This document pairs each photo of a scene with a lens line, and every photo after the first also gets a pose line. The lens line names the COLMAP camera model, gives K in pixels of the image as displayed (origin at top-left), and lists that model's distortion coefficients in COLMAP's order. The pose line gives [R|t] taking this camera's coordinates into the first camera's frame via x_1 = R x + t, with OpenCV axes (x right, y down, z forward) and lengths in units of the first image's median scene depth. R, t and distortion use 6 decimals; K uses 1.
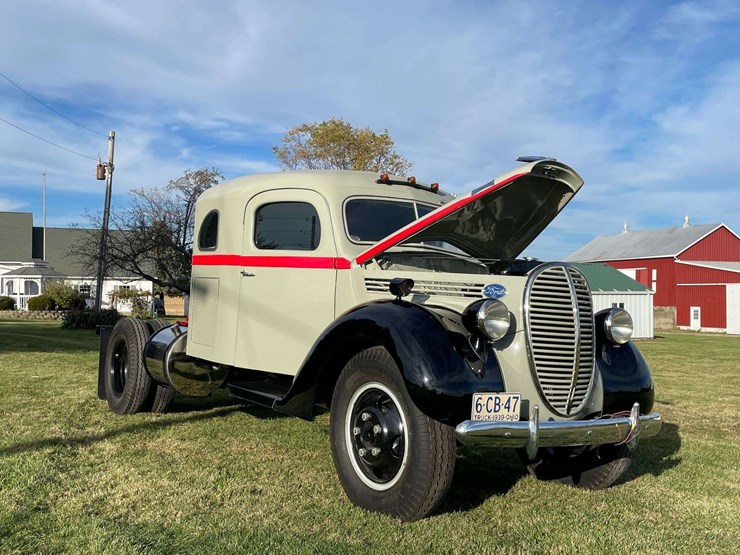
lens RADIAL K [[738.0, 0, 362.2], [0, 738.0, 282.3], [0, 0, 1]] dist [0.057066, 0.000000]
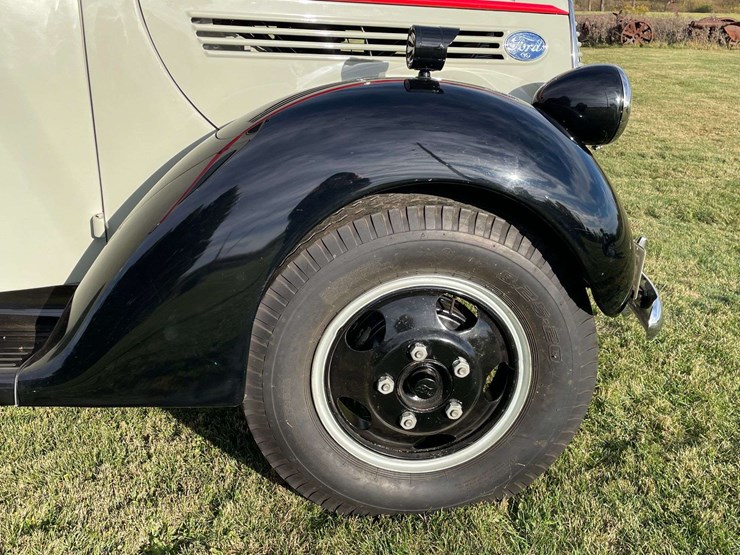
lens RADIAL K [[707.5, 0, 366.7], [0, 707.5, 260.3], [0, 0, 1]] dist [0.052137, 0.000000]
pose [[0.497273, -0.310692, 0.810056, -0.300059], [-0.018329, 0.929710, 0.367836, -0.026947], [-0.867401, -0.197762, 0.456625, 0.724802]]
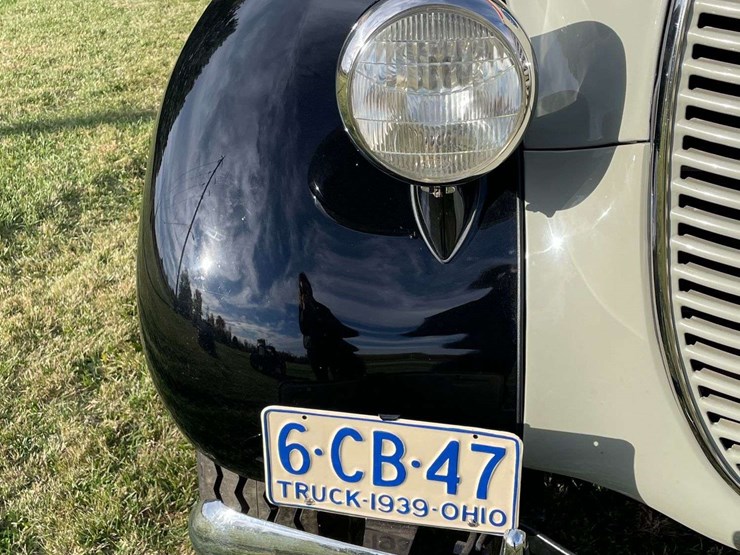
lens RADIAL K [[1008.8, 0, 376.2], [0, 1008.8, 262.0], [0, 0, 1]] dist [0.105449, 0.000000]
pose [[0.756706, 0.224229, -0.614098, 0.287171], [0.053354, 0.915025, 0.399852, -0.017041], [0.651574, -0.335335, 0.680442, 0.632945]]
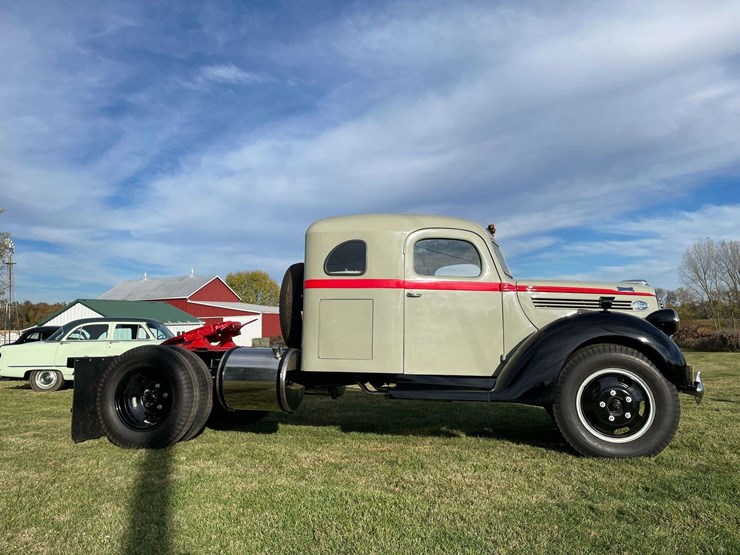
lens RADIAL K [[550.6, 0, 368.7], [0, 550.6, 277.0], [0, 0, 1]] dist [0.042410, -0.013492]
pose [[0.727491, 0.035980, 0.685173, -0.937430], [0.013998, 0.997638, -0.067251, 0.020463], [-0.685974, 0.058515, 0.725269, 0.457602]]
